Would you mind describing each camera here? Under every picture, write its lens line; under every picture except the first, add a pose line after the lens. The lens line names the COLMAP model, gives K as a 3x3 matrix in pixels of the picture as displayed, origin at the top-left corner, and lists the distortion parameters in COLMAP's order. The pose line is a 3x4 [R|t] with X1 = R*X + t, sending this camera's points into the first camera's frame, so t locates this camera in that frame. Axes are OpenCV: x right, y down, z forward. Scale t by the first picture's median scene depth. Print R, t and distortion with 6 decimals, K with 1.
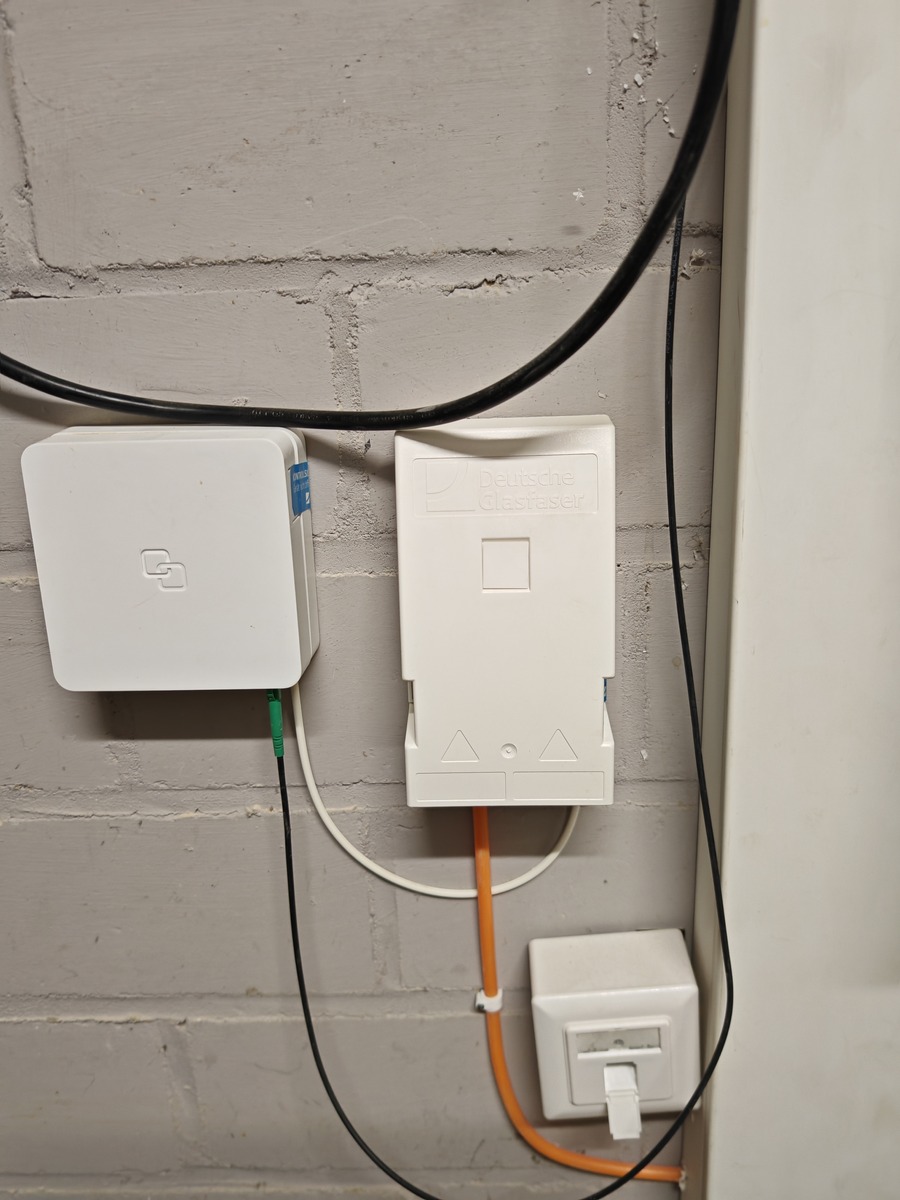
lens RADIAL K [[1054.0, 0, 450.0], [0, 1054.0, 600.0], [0, 0, 1]] dist [0.112217, -0.437138]
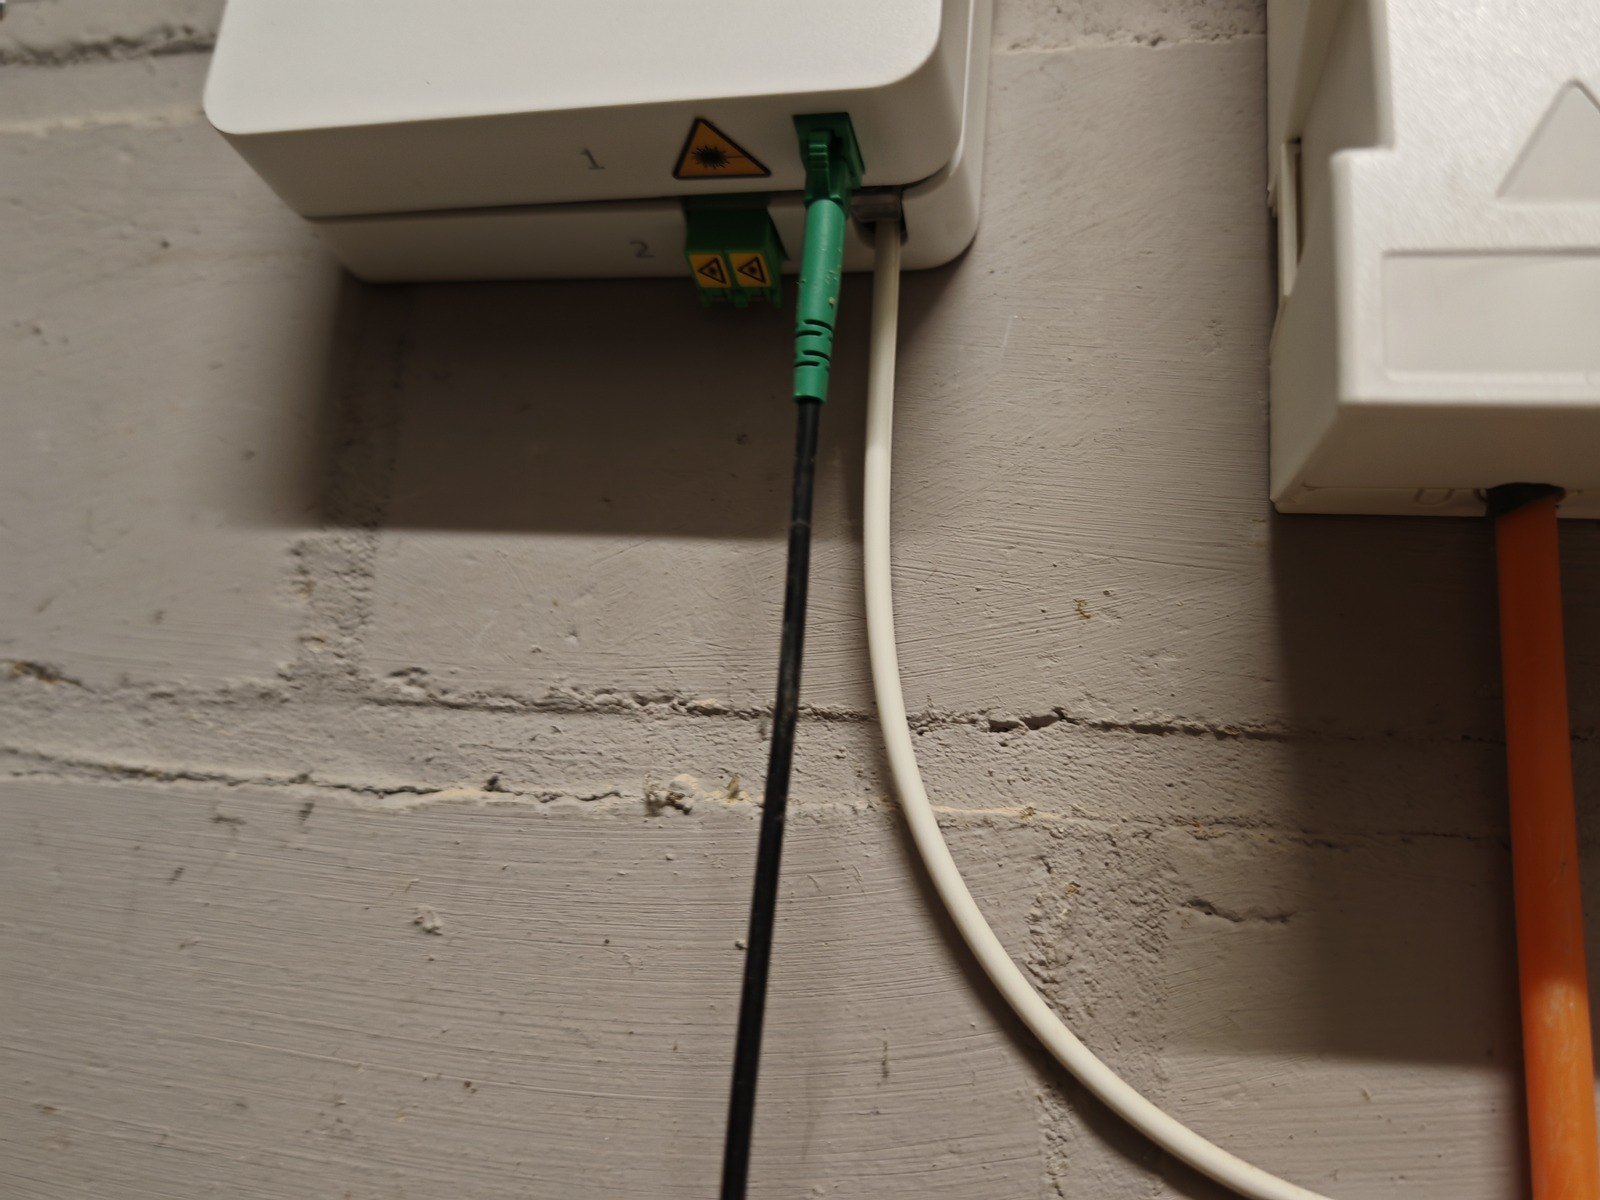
lens RADIAL K [[1405.3, 0, 800.9], [0, 1405.3, 506.8], [0, 0, 1]] dist [0.112217, -0.437138]
pose [[0.975870, 0.061959, -0.209376, -0.075195], [-0.171537, 0.810843, -0.559561, 0.344439], [0.135101, 0.581975, 0.801906, 0.649733]]
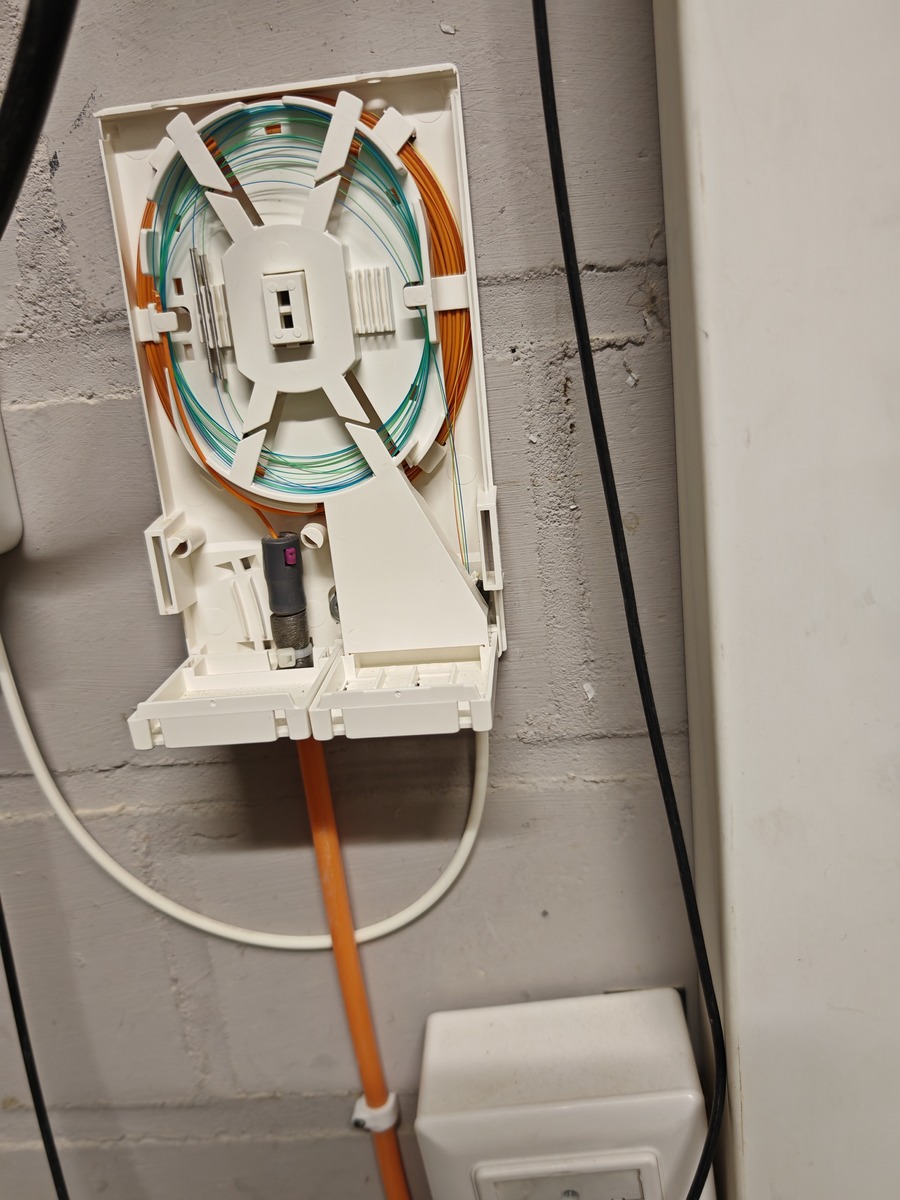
lens RADIAL K [[1043.6, 0, 450.0], [0, 1043.6, 600.0], [0, 0, 1]] dist [-0.046466, 0.014287]
pose [[0.996538, -0.056119, -0.061346, 0.139824], [0.053990, 0.997898, -0.035839, 0.108337], [0.063228, 0.032403, 0.997473, 0.411468]]
